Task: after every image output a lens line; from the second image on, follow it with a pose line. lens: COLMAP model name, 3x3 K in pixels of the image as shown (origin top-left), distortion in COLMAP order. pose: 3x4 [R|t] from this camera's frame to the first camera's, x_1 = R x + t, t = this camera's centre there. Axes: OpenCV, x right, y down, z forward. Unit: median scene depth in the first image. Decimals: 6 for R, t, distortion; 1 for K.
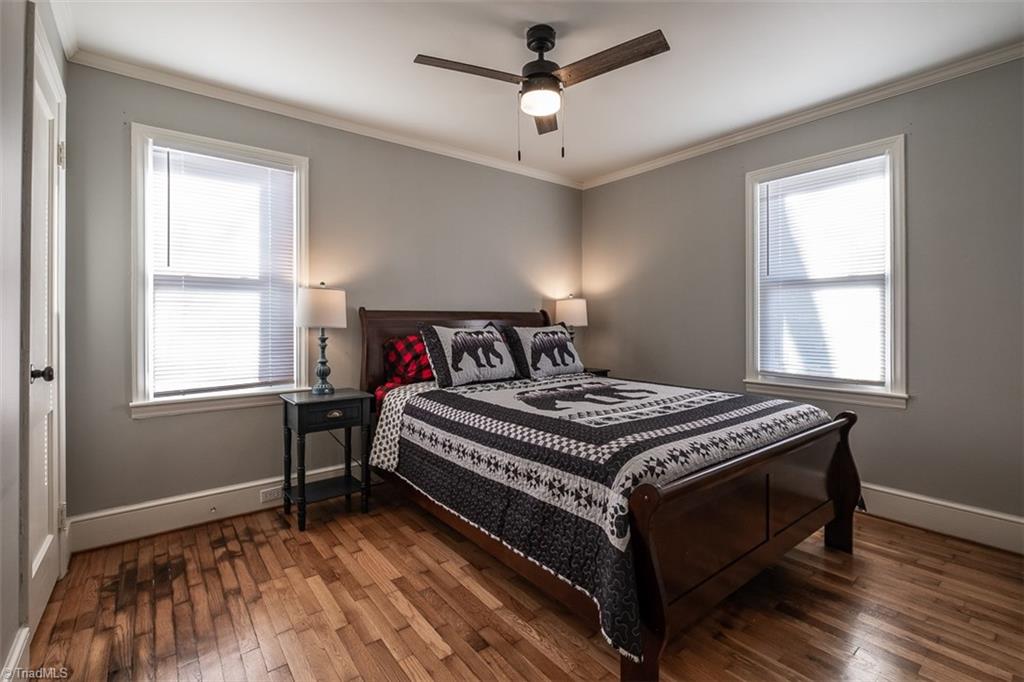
lens RADIAL K [[454.7, 0, 506.8], [0, 454.7, 320.1], [0, 0, 1]] dist [0.001797, 0.000012]
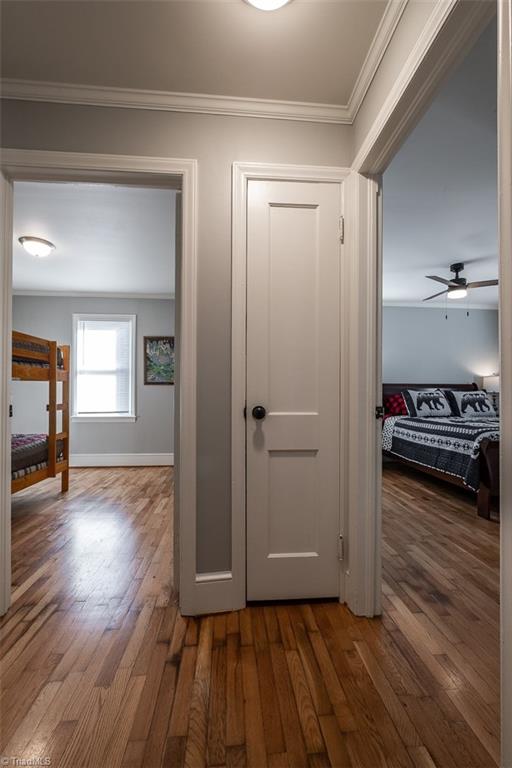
lens RADIAL K [[341.1, 0, 253.8], [0, 341.1, 394.2], [0, 0, 1]] dist [0.001797, 0.000012]
pose [[0.838684, 0.005215, -0.544593, 0.117331], [-0.004651, 0.999986, 0.002415, 0.032540], [0.544599, 0.000507, 0.838697, -0.821366]]
